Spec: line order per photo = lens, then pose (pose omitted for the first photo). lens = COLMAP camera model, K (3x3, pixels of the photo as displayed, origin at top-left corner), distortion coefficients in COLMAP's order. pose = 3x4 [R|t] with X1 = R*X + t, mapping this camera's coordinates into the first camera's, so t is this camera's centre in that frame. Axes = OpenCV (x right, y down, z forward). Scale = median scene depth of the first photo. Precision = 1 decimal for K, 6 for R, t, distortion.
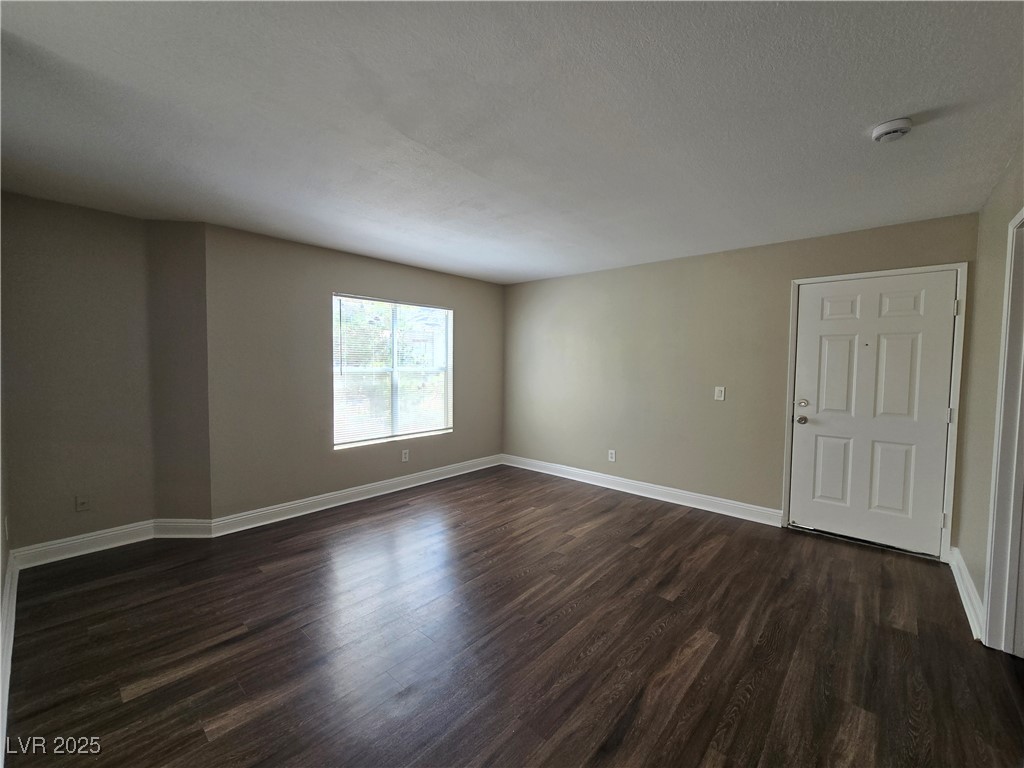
lens RADIAL K [[417.8, 0, 517.9], [0, 417.8, 383.7], [0, 0, 1]] dist [-0.005476, 0.000207]
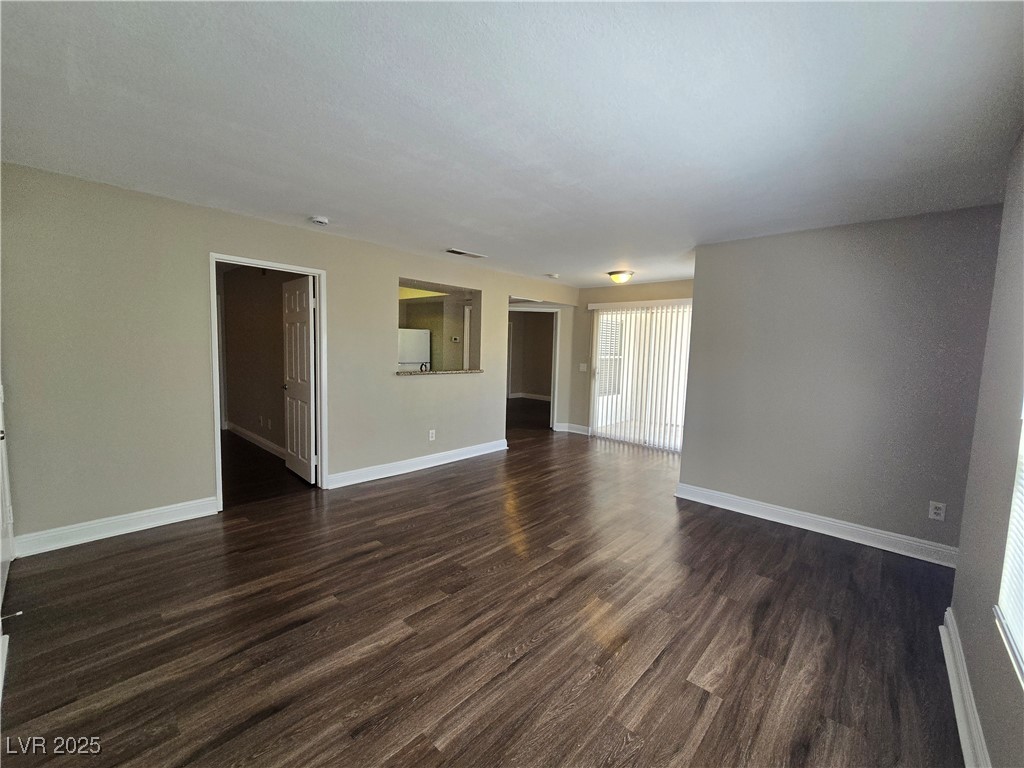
lens RADIAL K [[417.8, 0, 517.9], [0, 417.8, 383.7], [0, 0, 1]] dist [-0.005476, 0.000207]
pose [[-0.999082, -0.042187, 0.007417, -0.028241], [-0.040858, 0.990577, 0.130722, -0.090904], [-0.012862, 0.130299, -0.991391, 1.659386]]
